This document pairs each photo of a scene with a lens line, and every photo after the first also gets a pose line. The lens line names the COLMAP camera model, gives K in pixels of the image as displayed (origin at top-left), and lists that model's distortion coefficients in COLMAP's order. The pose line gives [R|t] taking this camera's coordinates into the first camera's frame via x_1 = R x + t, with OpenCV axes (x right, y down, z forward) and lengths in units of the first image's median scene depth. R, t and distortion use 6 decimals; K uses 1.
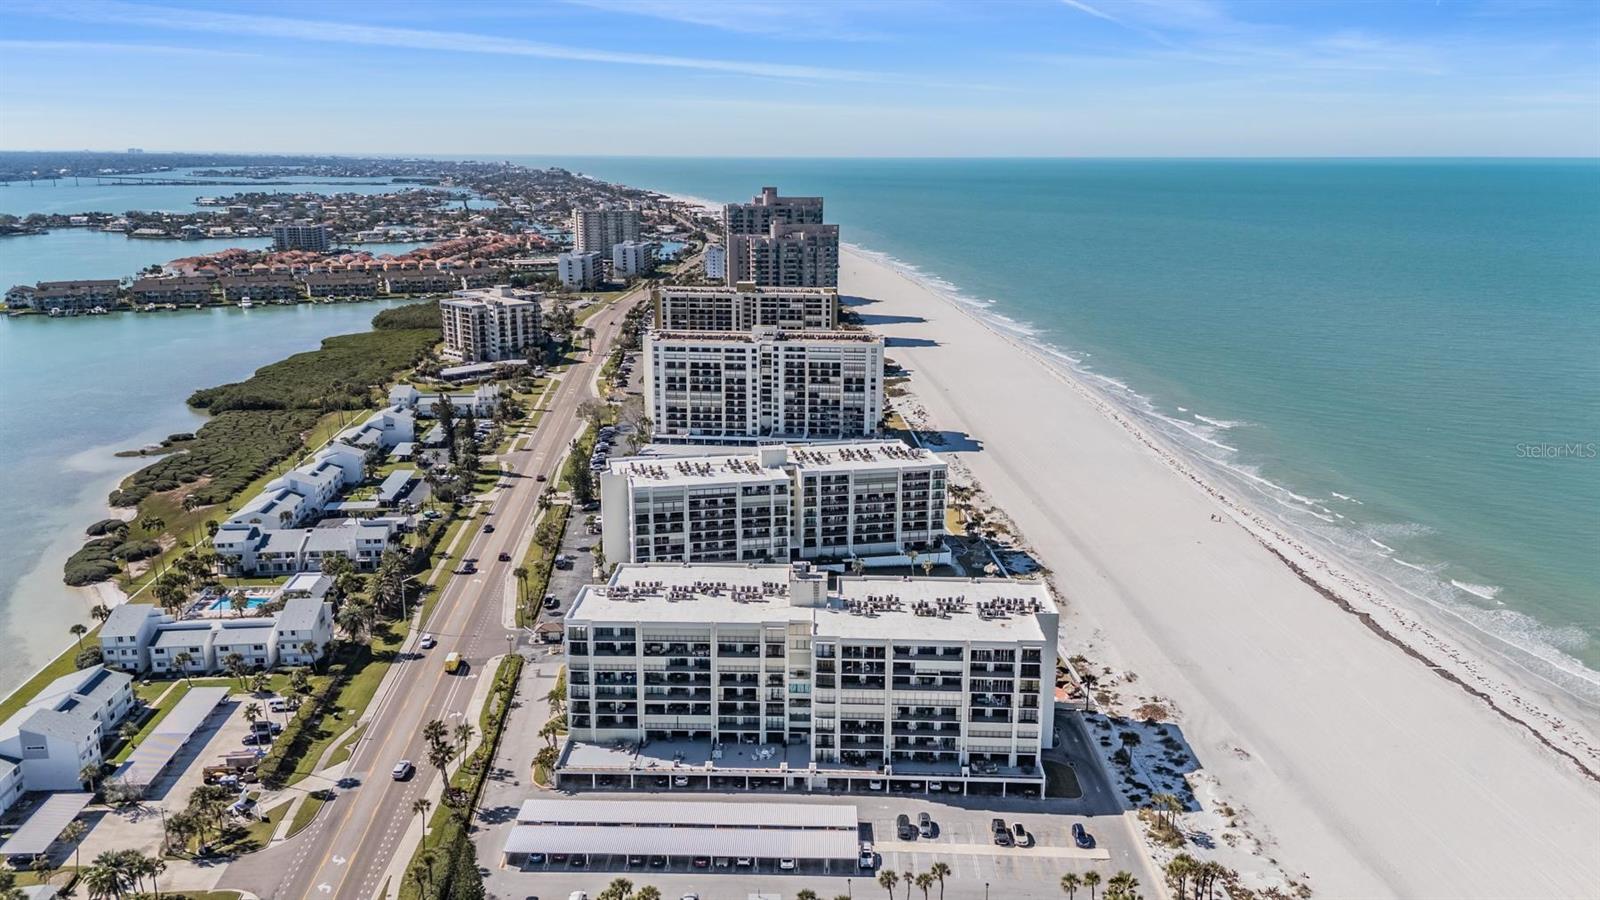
lens RADIAL K [[1141.2, 0, 805.7], [0, 1141.2, 443.7], [0, 0, 1]] dist [0.081924, -0.062991]
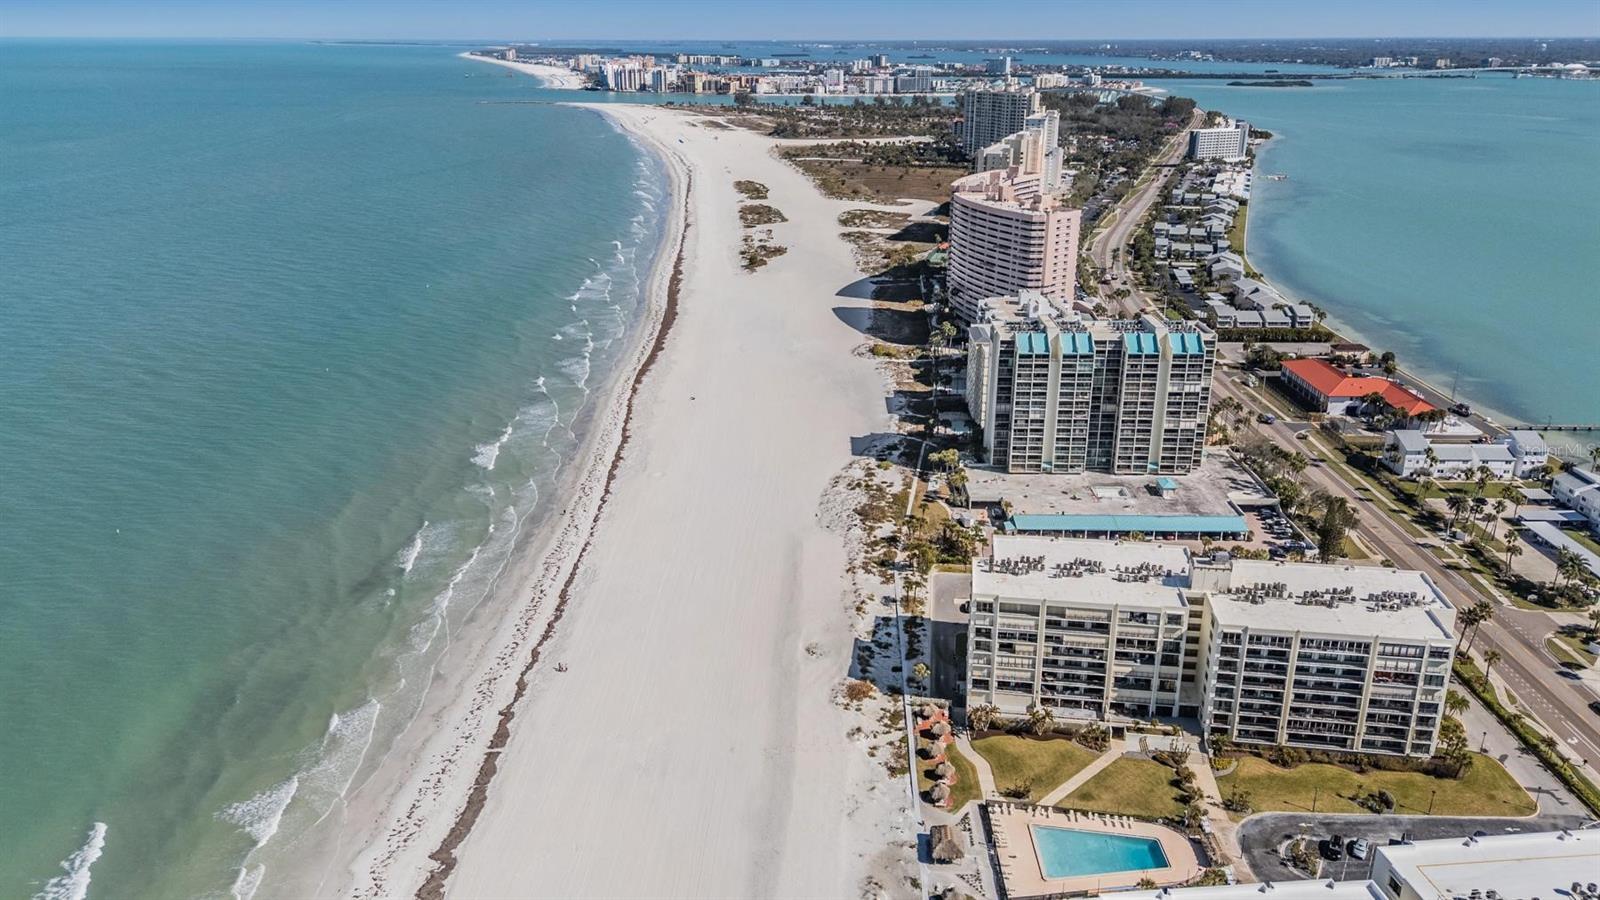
lens RADIAL K [[1175.7, 0, 769.4], [0, 1175.7, 469.2], [0, 0, 1]] dist [0.095968, -0.114480]
pose [[-0.991735, -0.047499, 0.119190, 0.138408], [0.028131, 0.825850, 0.563188, -0.286540], [-0.125184, 0.561886, -0.817688, 0.934960]]
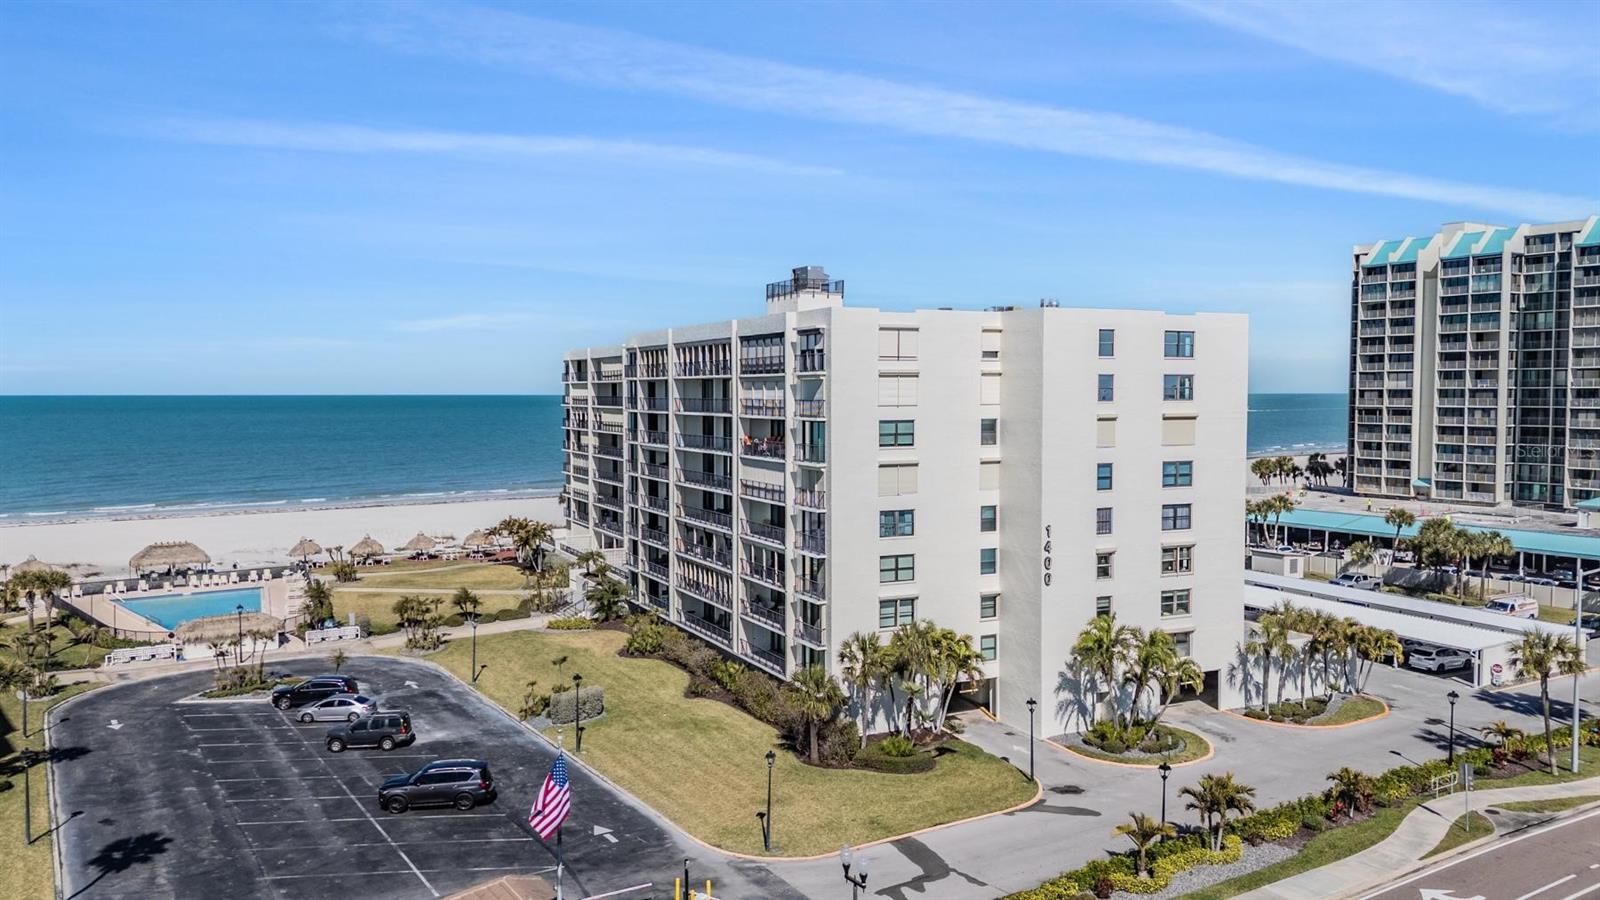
lens RADIAL K [[1184.8, 0, 800.0], [0, 1184.8, 450.0], [0, 0, 1]] dist [0.087194, -0.063350]
pose [[-0.463743, -0.052154, 0.884433, -0.232181], [0.208524, 0.963797, 0.166171, 0.047285], [-0.861081, 0.261487, -0.436079, 0.617935]]
